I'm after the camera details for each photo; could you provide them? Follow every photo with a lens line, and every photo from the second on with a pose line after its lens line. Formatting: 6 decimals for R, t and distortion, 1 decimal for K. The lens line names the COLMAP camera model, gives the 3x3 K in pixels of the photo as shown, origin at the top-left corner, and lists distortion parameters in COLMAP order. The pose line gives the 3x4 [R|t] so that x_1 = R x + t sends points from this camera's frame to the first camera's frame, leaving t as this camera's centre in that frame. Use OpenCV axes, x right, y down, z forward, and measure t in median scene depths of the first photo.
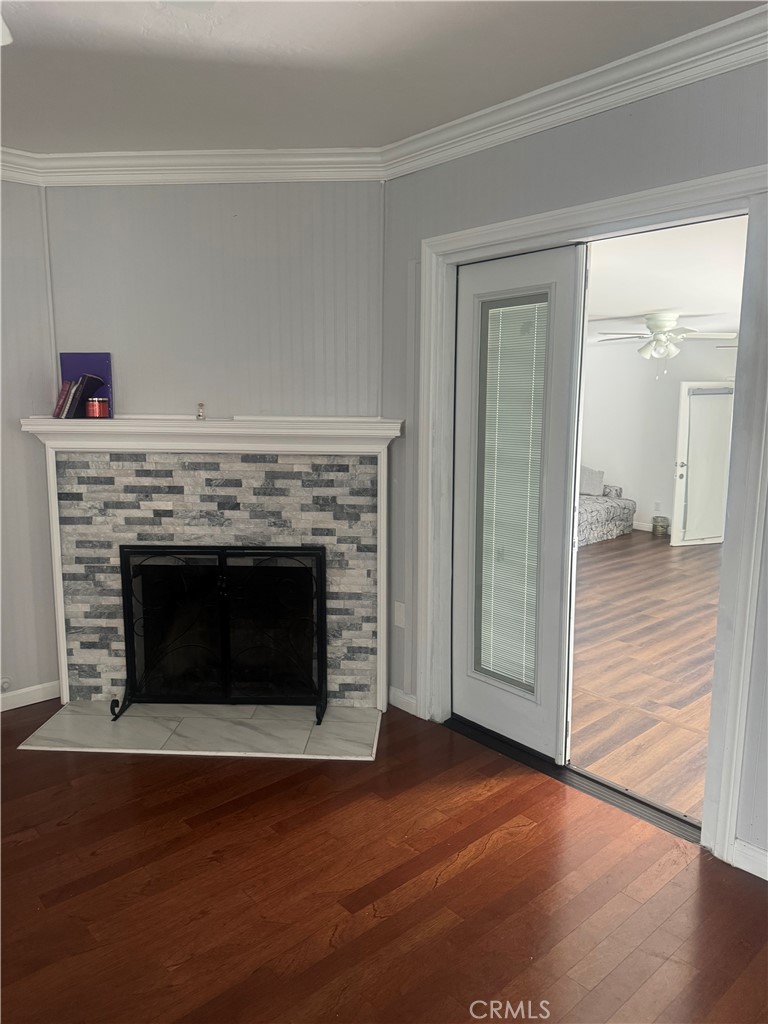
lens RADIAL K [[714.3, 0, 388.5], [0, 714.3, 507.0], [0, 0, 1]] dist [0.097720, -0.185689]
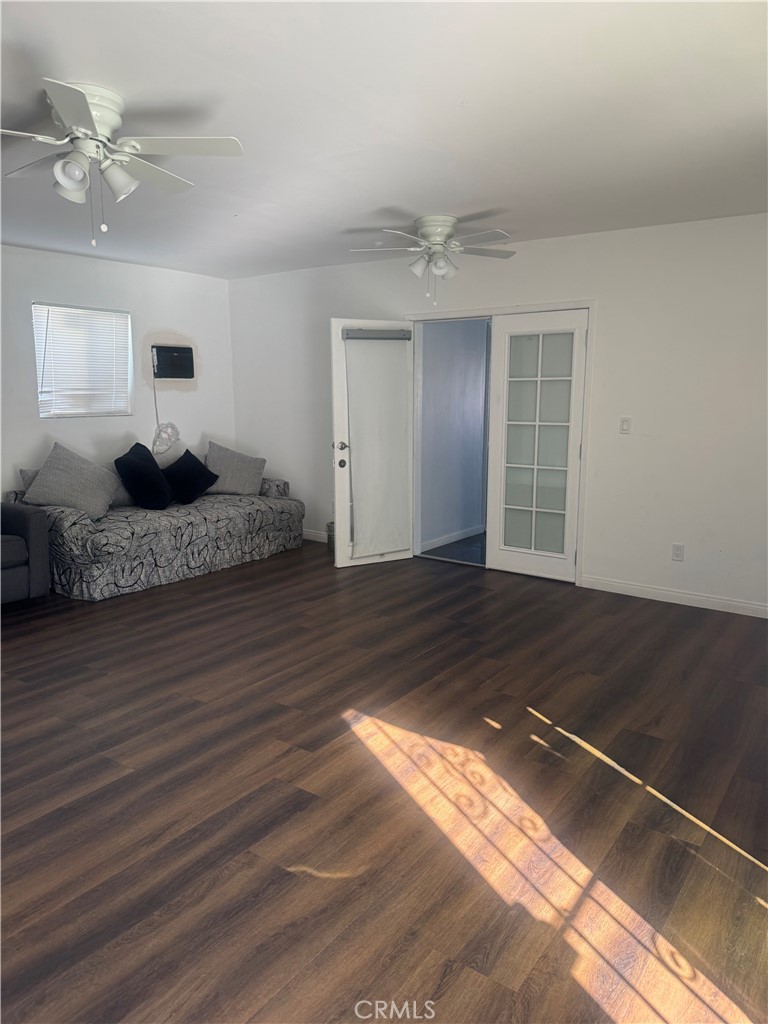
lens RADIAL K [[714.3, 0, 388.5], [0, 714.3, 507.0], [0, 0, 1]] dist [0.097720, -0.185689]
pose [[0.974319, -0.035868, 0.222296, 0.292821], [0.034085, 0.999349, 0.011851, -0.008372], [-0.222577, -0.003970, 0.974907, 0.340584]]
